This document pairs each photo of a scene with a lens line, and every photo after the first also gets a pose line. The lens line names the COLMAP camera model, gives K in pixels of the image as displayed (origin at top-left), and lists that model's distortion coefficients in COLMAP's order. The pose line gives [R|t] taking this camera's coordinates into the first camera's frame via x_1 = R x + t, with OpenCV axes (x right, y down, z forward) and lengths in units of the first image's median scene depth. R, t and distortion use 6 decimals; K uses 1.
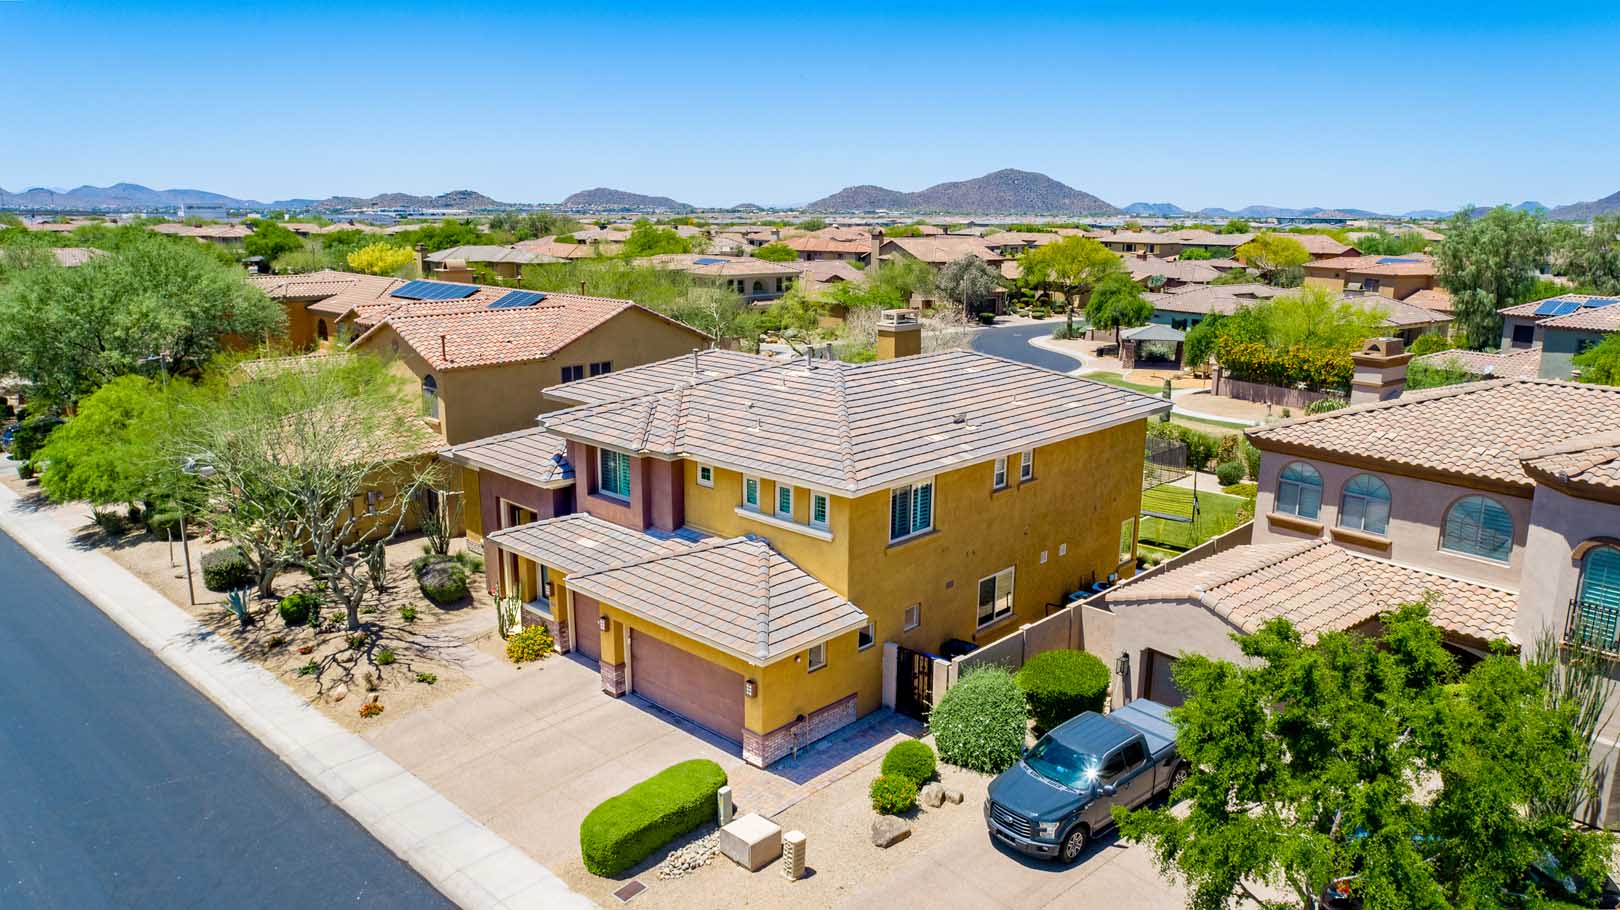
lens RADIAL K [[1127.4, 0, 810.0], [0, 1127.4, 455.0], [0, 0, 1]] dist [-0.006433, 0.001306]
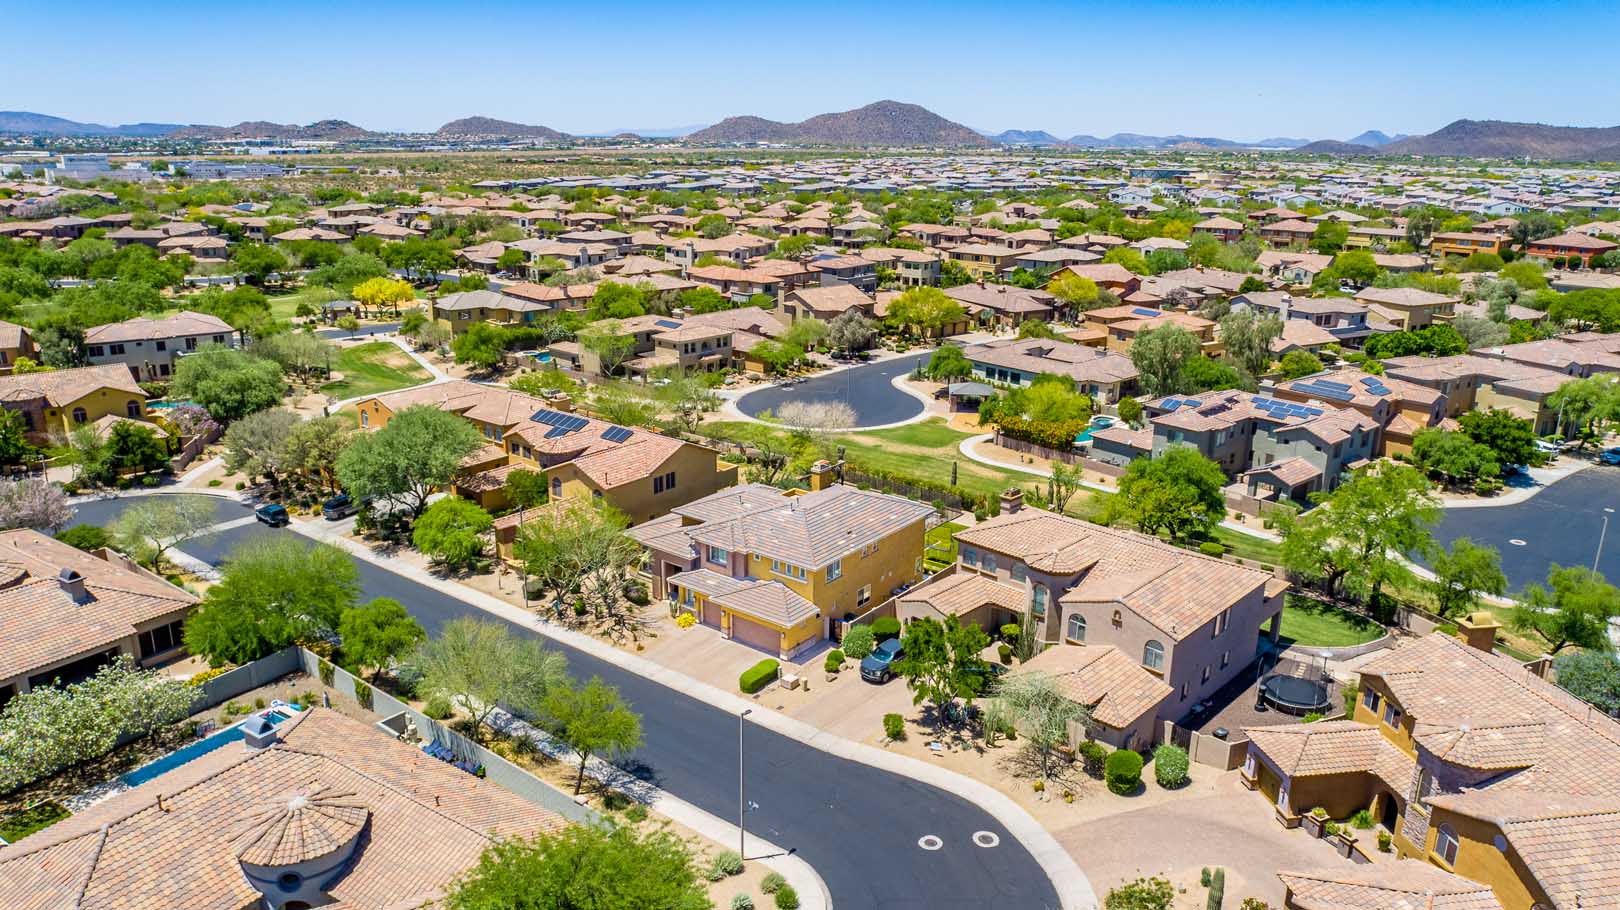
lens RADIAL K [[1127.4, 0, 810.0], [0, 1127.4, 455.0], [0, 0, 1]] dist [-0.006433, 0.001306]
pose [[0.994546, -0.026070, 0.100987, -0.233506], [0.019072, 0.997389, 0.069654, -0.414273], [-0.102540, -0.067348, 0.992446, -1.691013]]
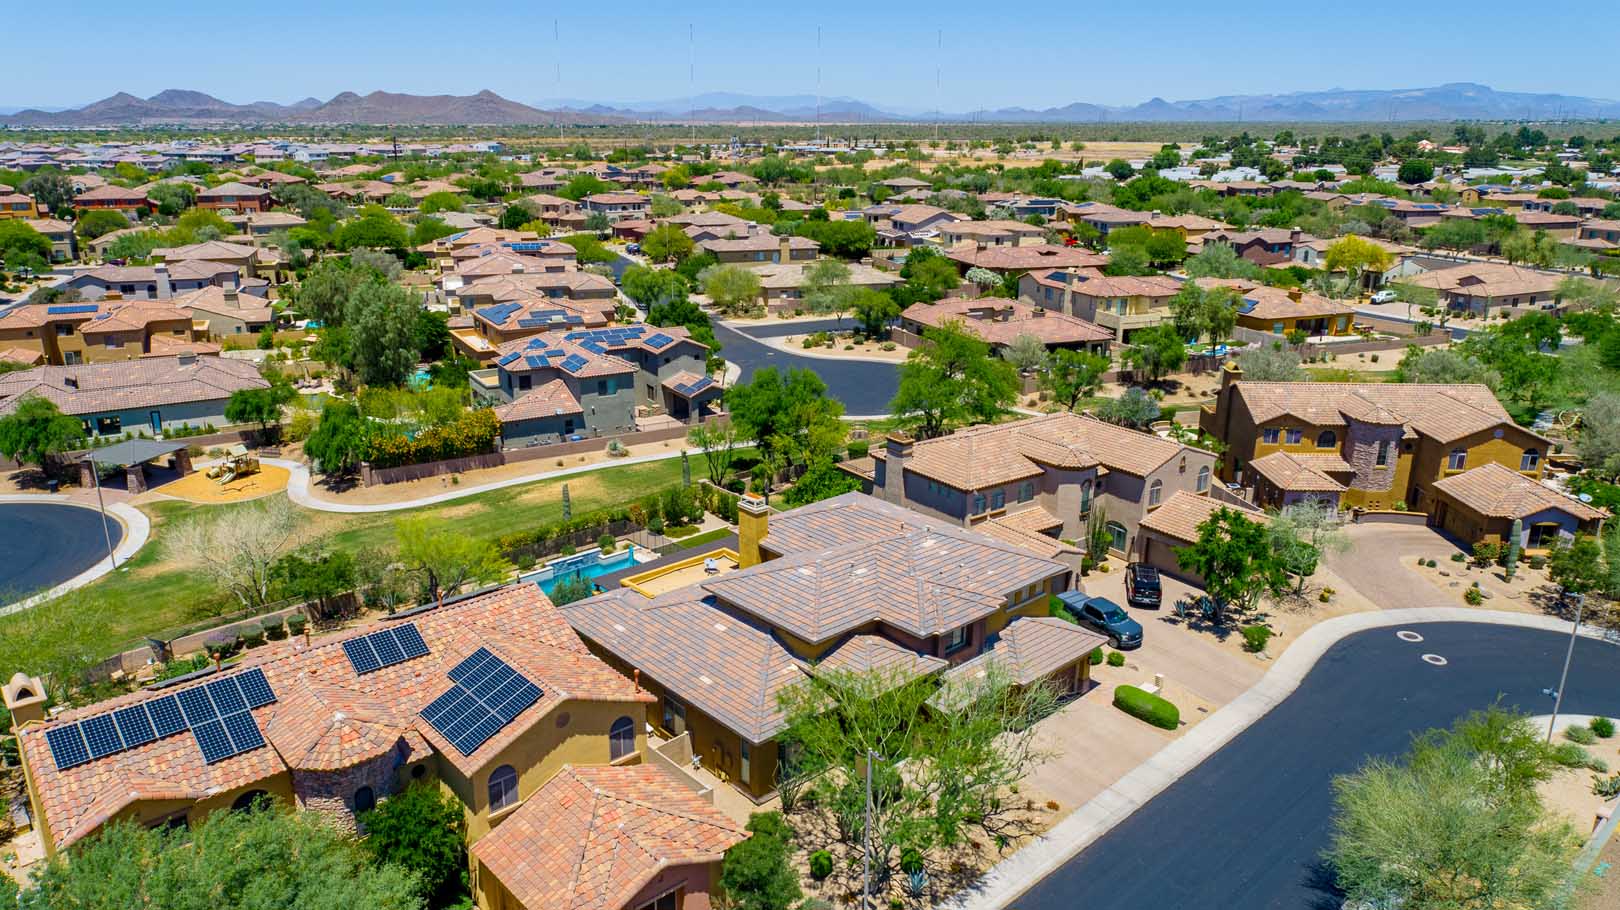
lens RADIAL K [[1110.2, 0, 818.7], [0, 1110.2, 453.7], [0, 0, 1]] dist [-0.005198, -0.001032]
pose [[0.063113, -0.299360, 0.952051, -1.797533], [0.209404, 0.936689, 0.280648, -0.799499], [-0.975790, 0.181651, 0.121805, 1.004988]]
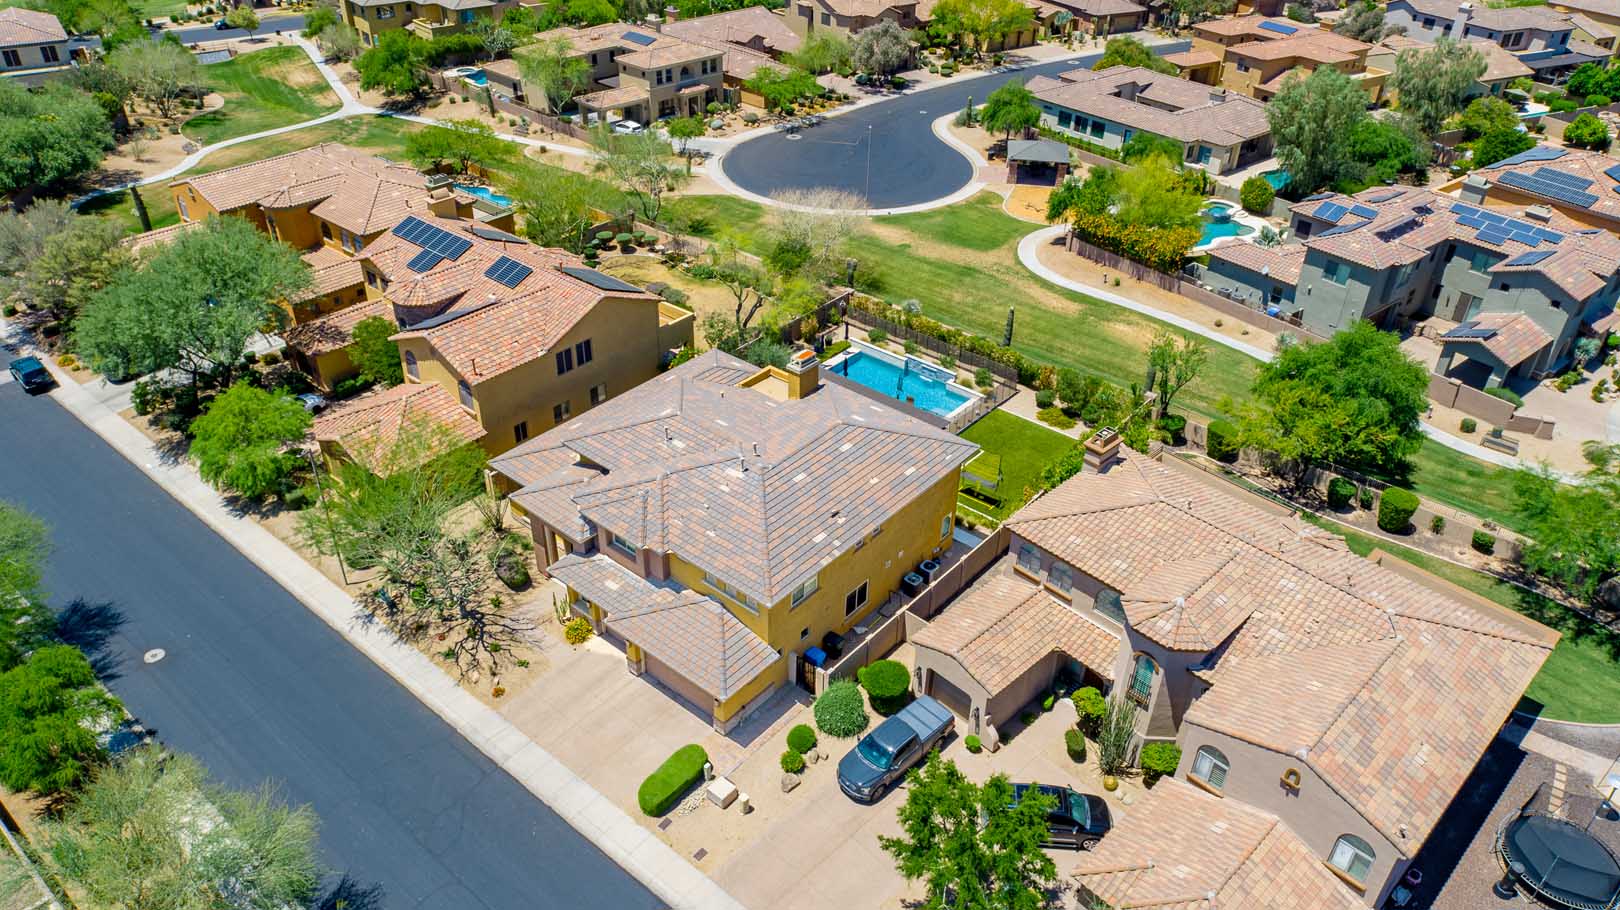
lens RADIAL K [[1119.5, 0, 811.9], [0, 1119.5, 460.8], [0, 0, 1]] dist [-0.003684, 0.001003]
pose [[0.997814, -0.025490, 0.060979, 0.001315], [0.002026, 0.933998, 0.357273, -0.706561], [-0.066061, -0.356368, 0.932007, -0.512355]]
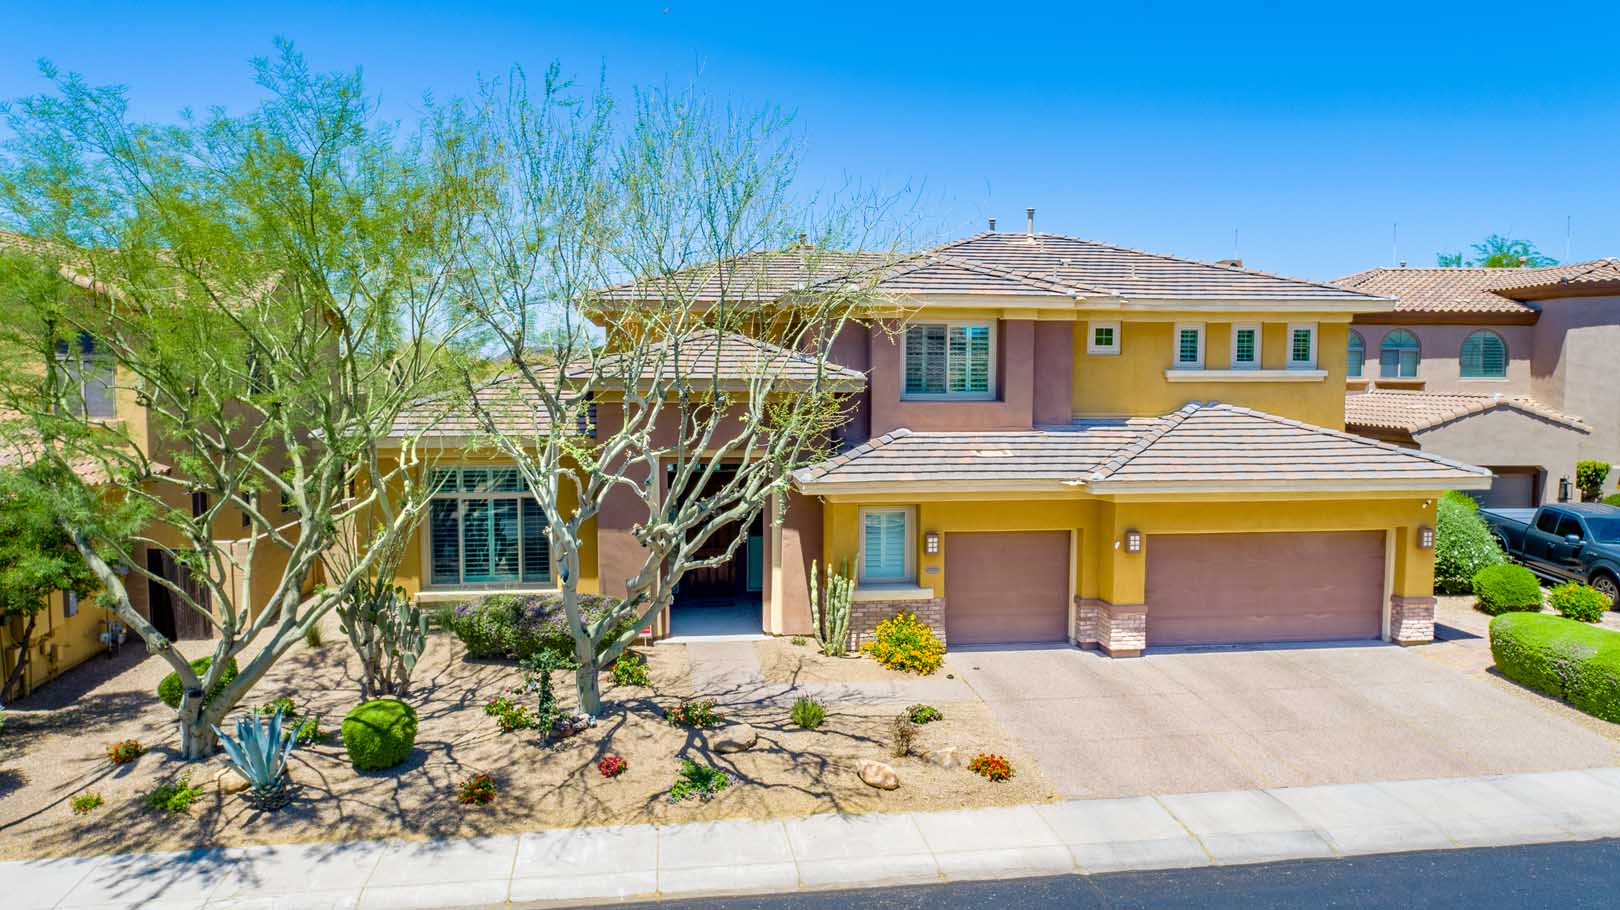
lens RADIAL K [[1127.4, 0, 810.0], [0, 1127.4, 455.0], [0, 0, 1]] dist [-0.006433, 0.001306]
pose [[0.627826, -0.066806, 0.775481, -0.789990], [0.175751, 0.982747, -0.057626, 0.101203], [-0.758252, 0.172471, 0.628735, 0.694571]]
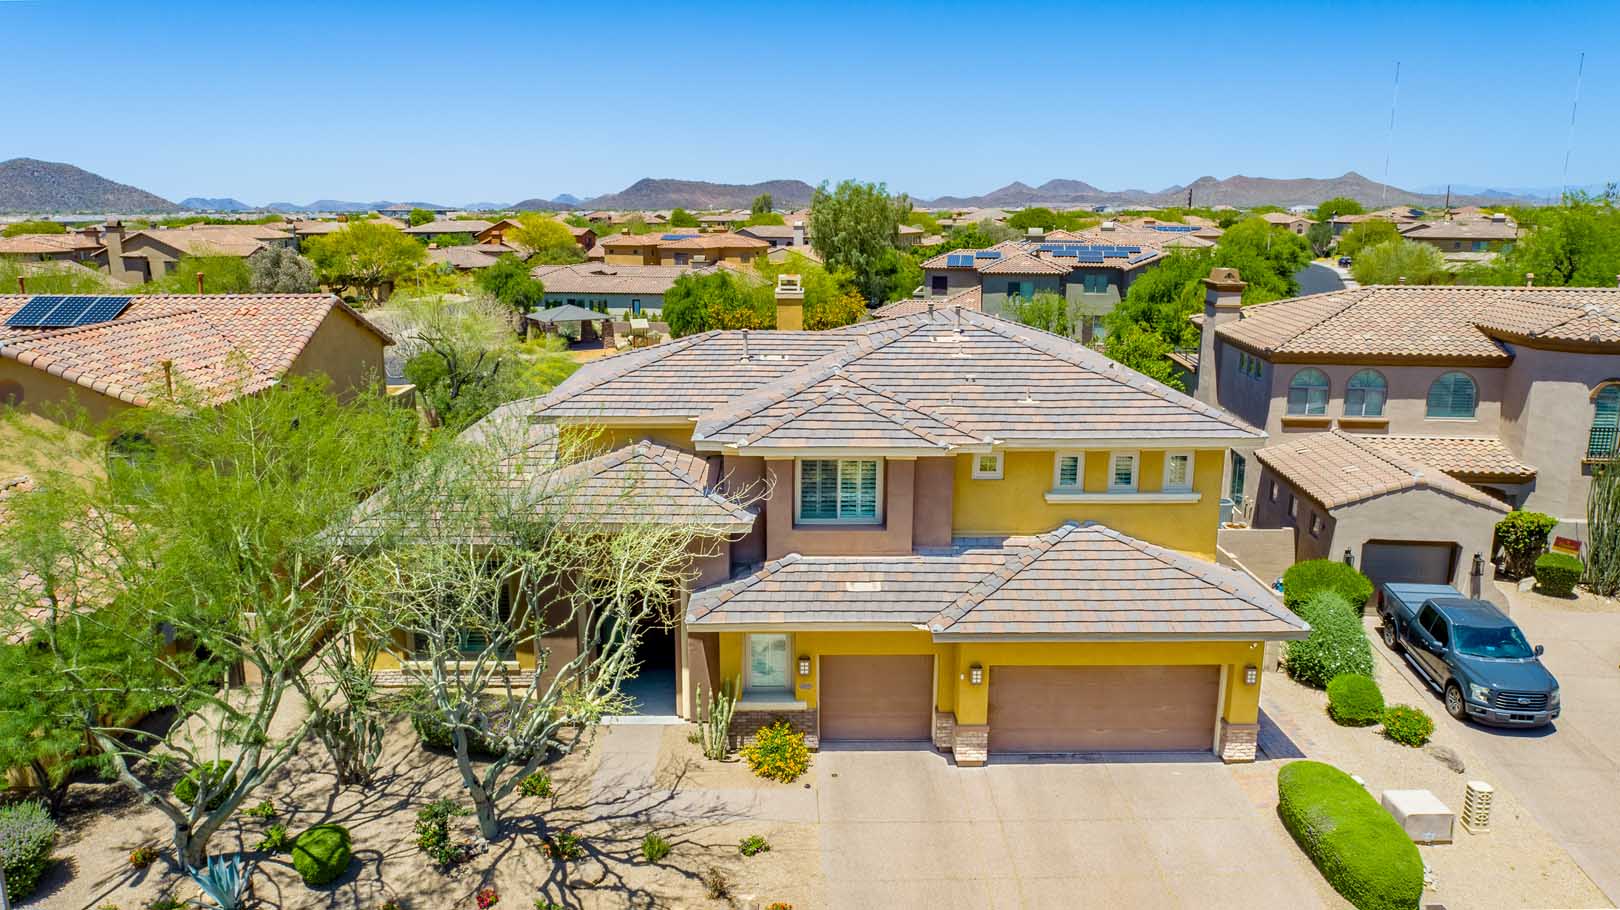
lens RADIAL K [[1119.5, 0, 811.9], [0, 1119.5, 460.8], [0, 0, 1]] dist [-0.003684, 0.001003]
pose [[0.711190, -0.165262, 0.683299, -0.735604], [0.158261, 0.984663, 0.073428, -0.065519], [-0.684954, 0.055919, 0.726437, 0.497984]]
